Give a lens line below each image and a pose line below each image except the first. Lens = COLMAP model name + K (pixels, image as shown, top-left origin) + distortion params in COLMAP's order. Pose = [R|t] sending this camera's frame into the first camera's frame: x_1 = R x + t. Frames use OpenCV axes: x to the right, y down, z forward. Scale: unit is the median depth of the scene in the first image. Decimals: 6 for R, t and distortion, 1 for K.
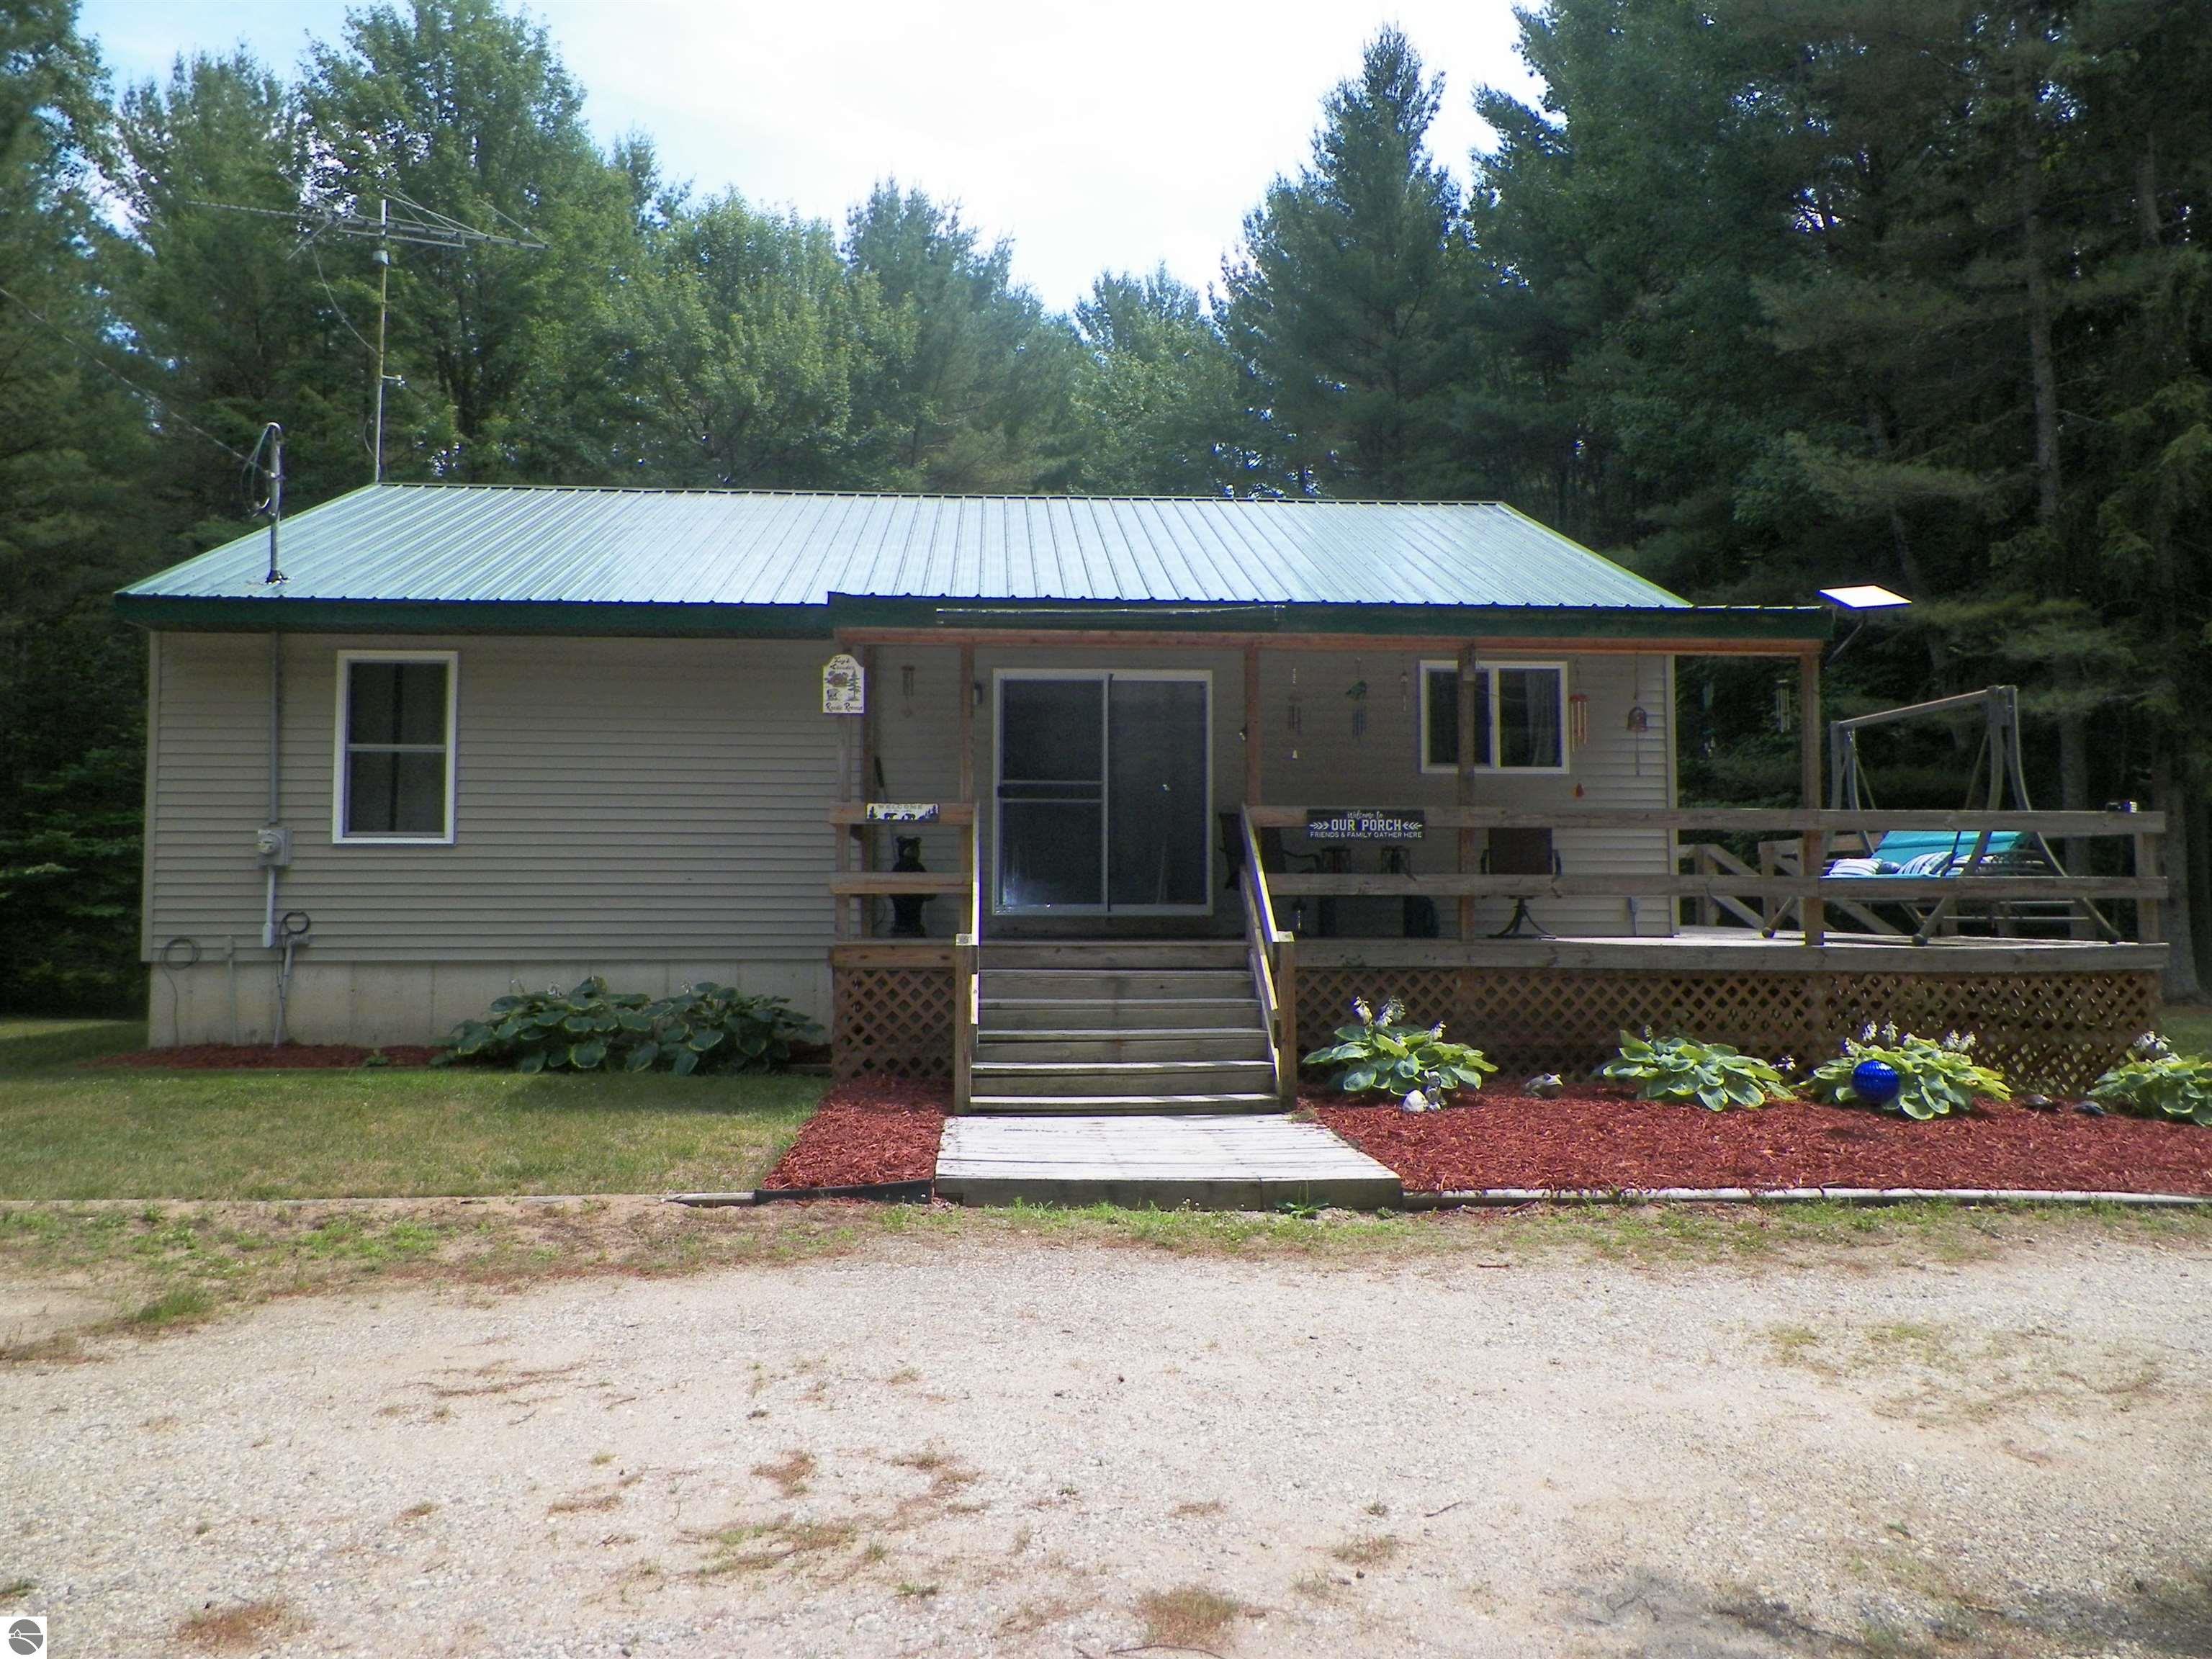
lens RADIAL K [[1638.2, 0, 1103.1], [0, 1638.2, 808.3], [0, 0, 1]] dist [0.009756, 0.001449]
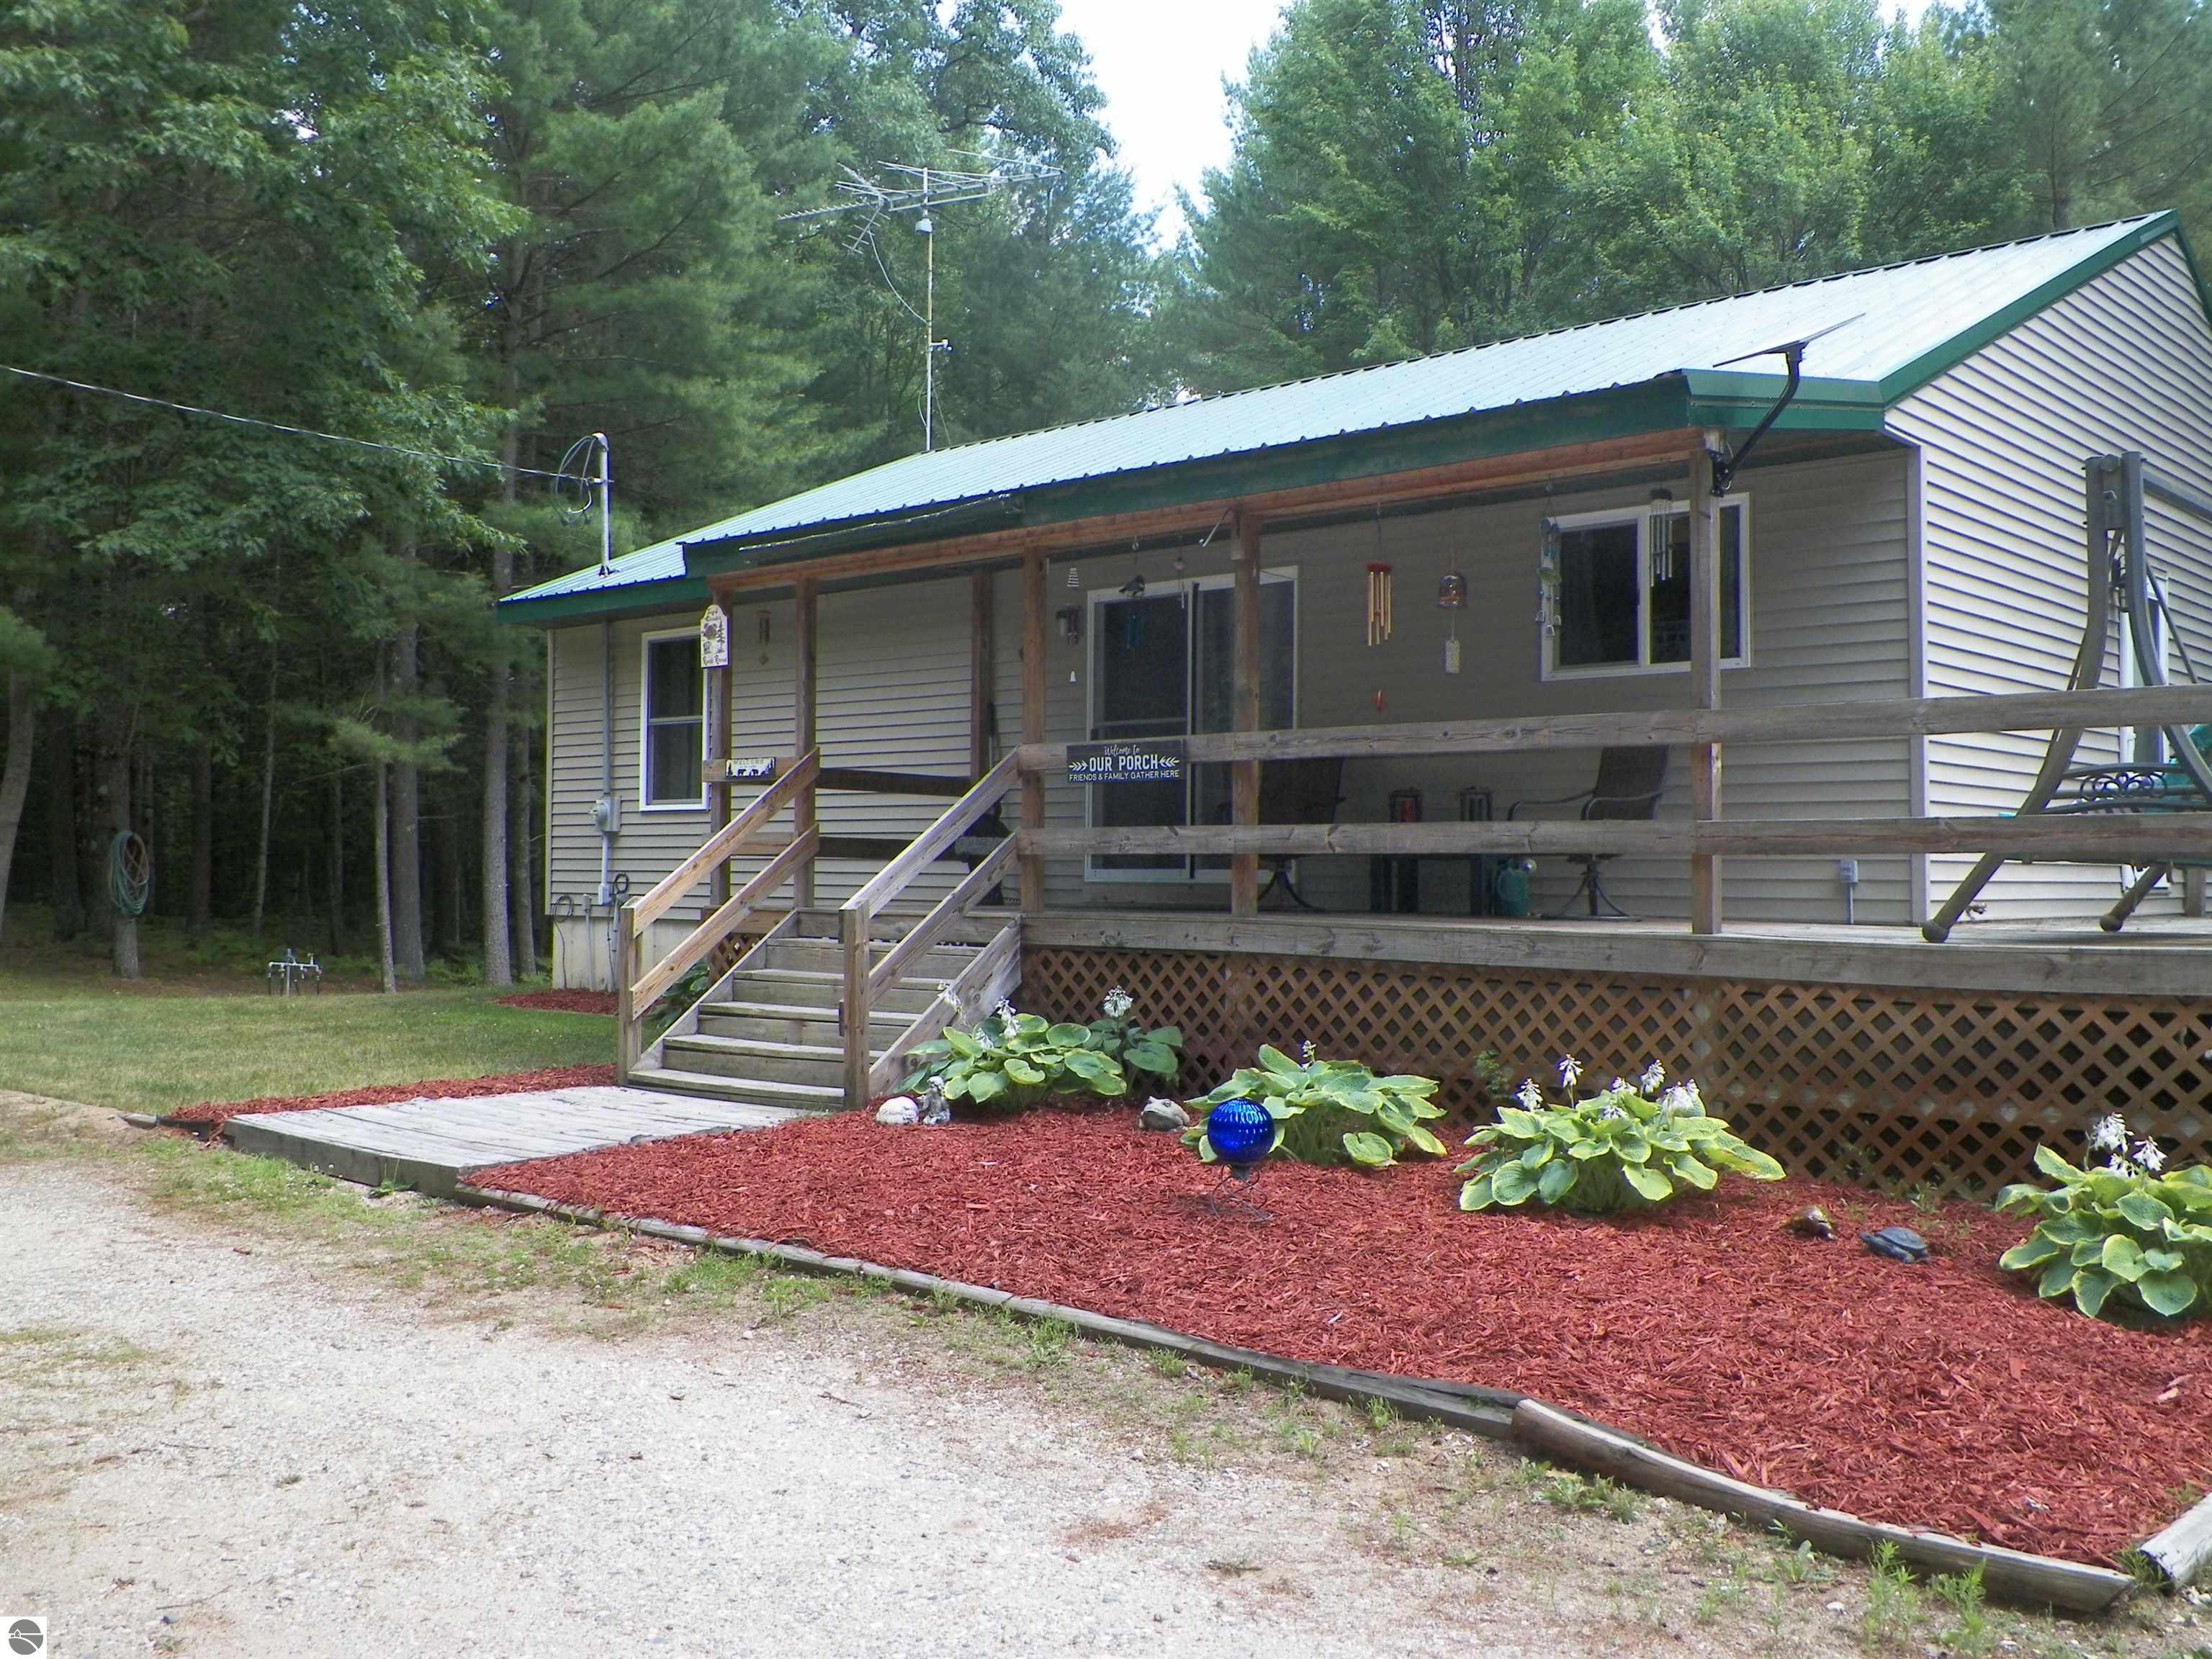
lens RADIAL K [[2033.8, 0, 1105.1], [0, 2033.8, 766.2], [0, 0, 1]] dist [-0.037777, 0.001377]
pose [[0.699002, -0.034790, -0.714273, 0.714278], [0.039313, 0.999175, -0.010194, 0.018033], [0.714039, -0.020954, 0.699793, 0.279315]]
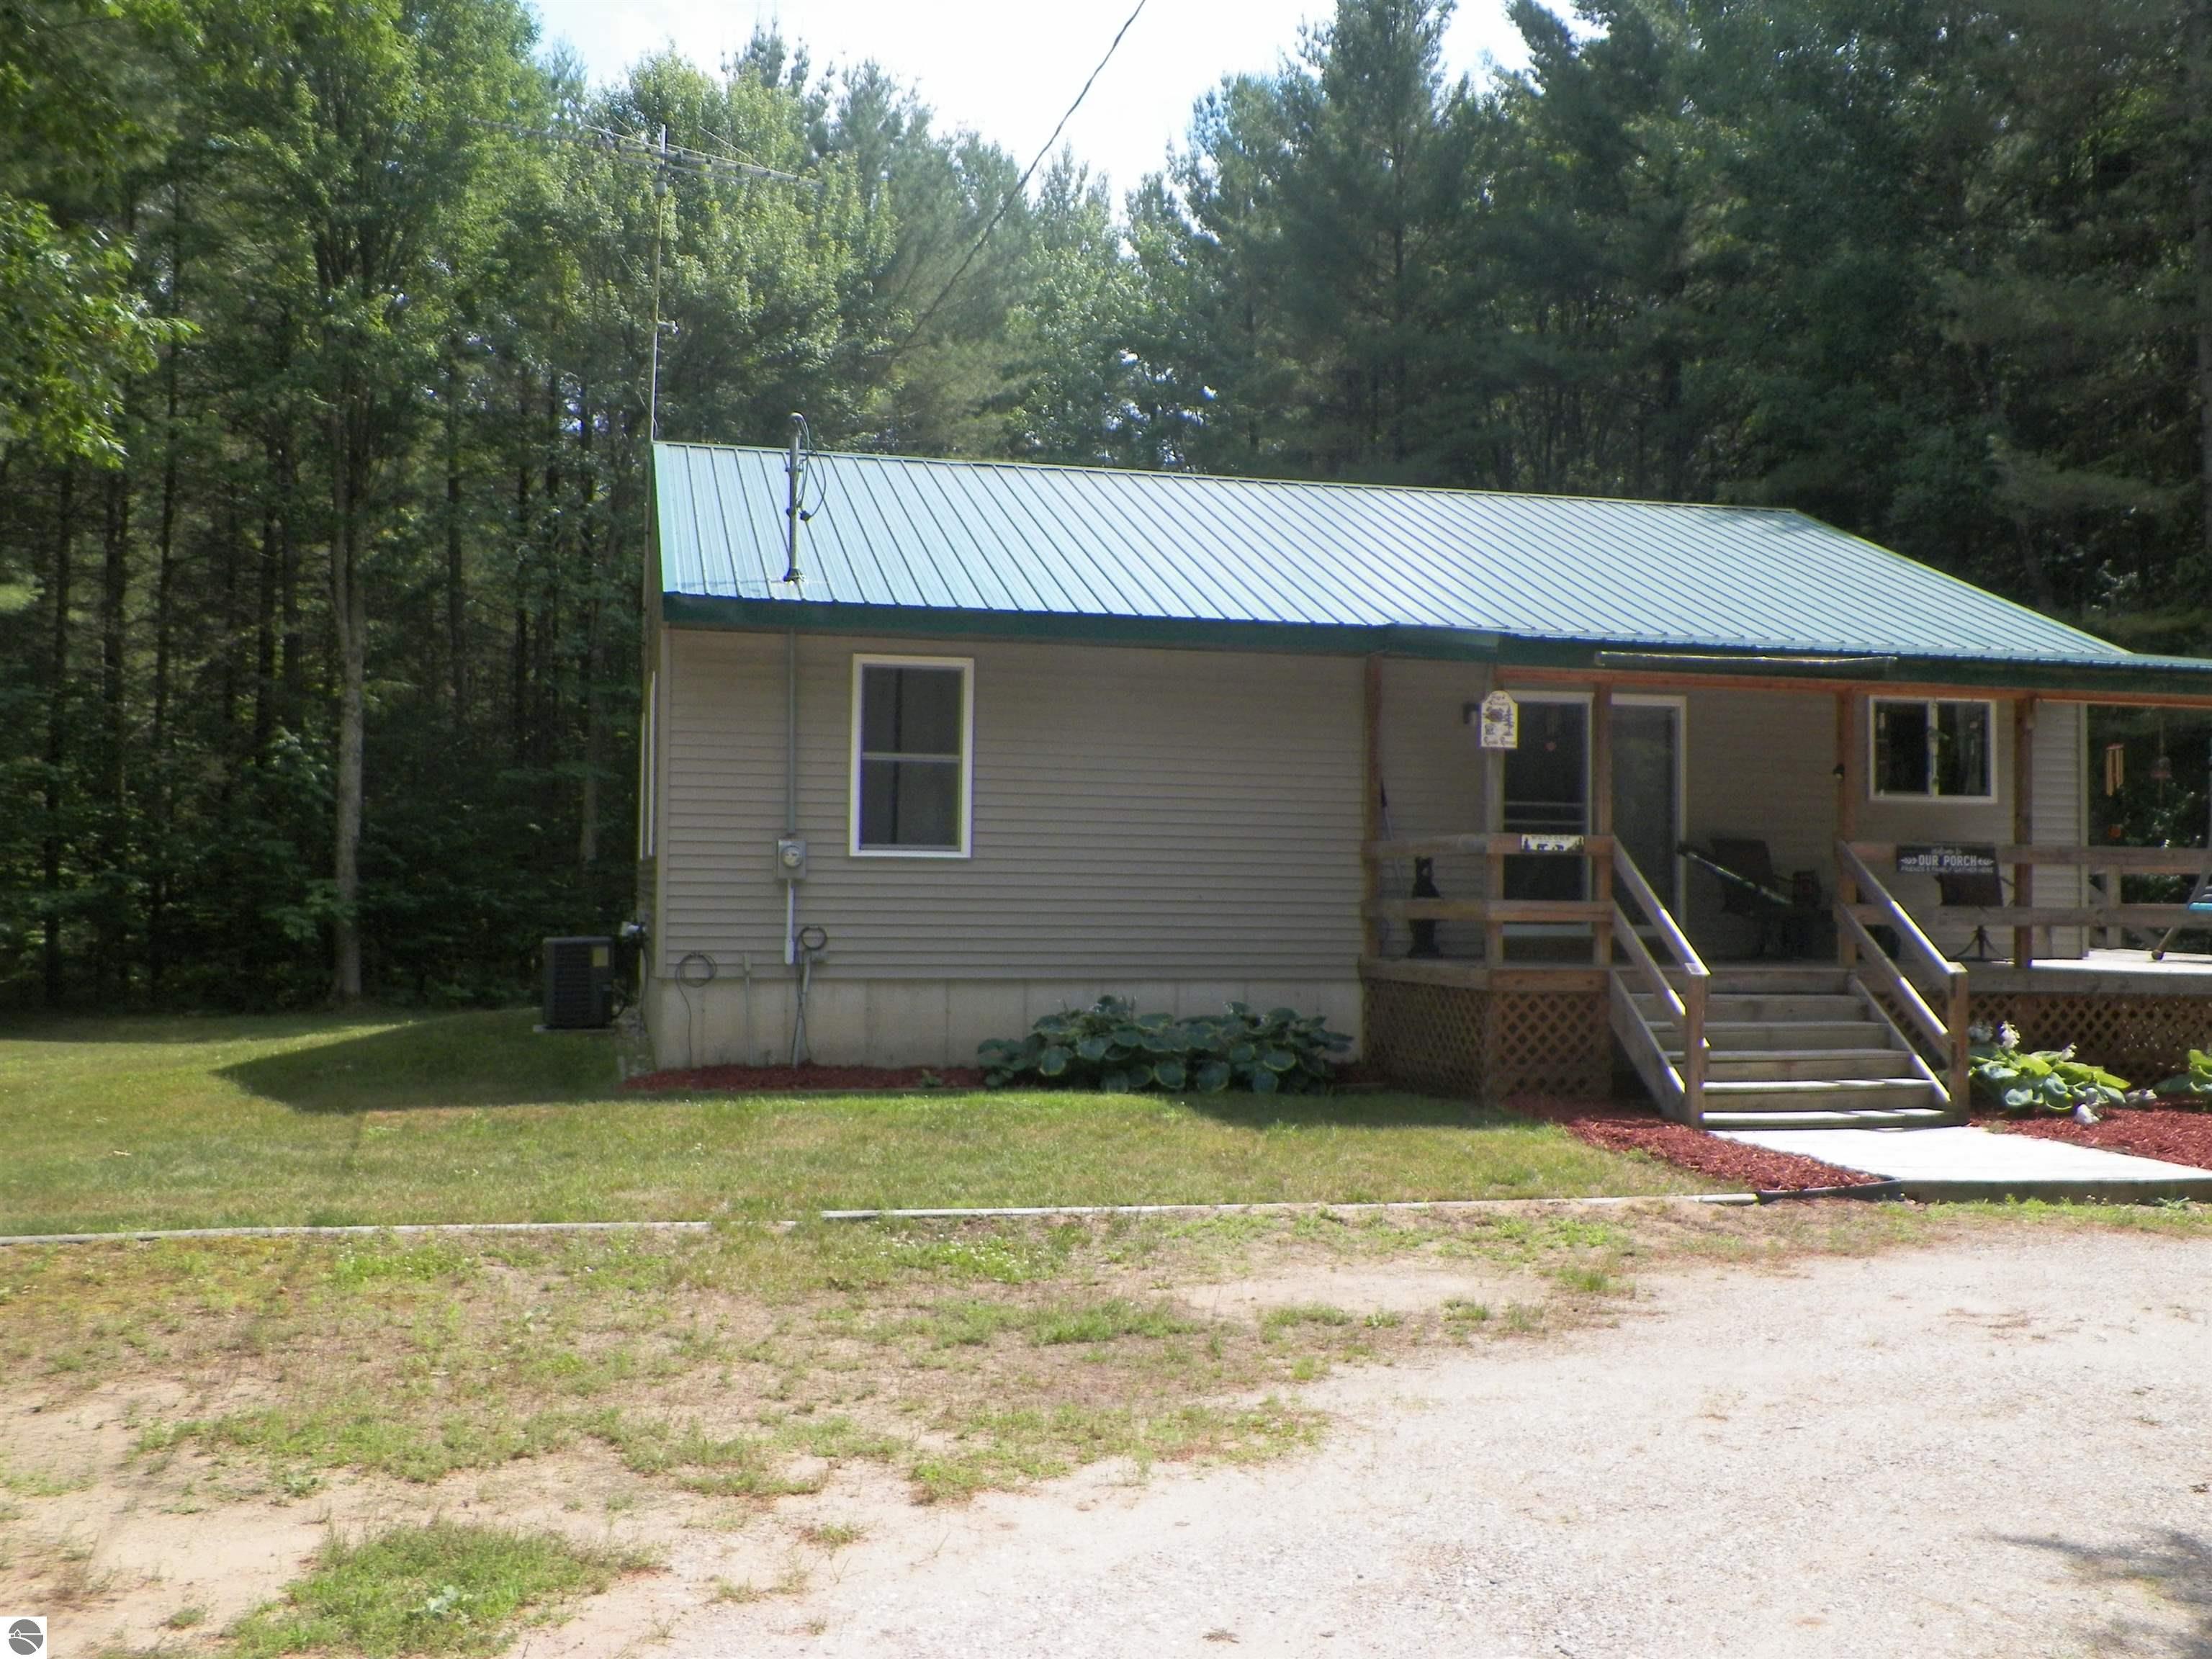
lens RADIAL K [[1994.2, 0, 1106.0], [0, 1994.2, 829.5], [0, 0, 1]] dist [0.003300, -0.002270]
pose [[0.986251, 0.015581, 0.164521, -0.515962], [-0.021100, 0.999270, 0.031849, -0.034746], [-0.163905, -0.034882, 0.985859, -0.176076]]
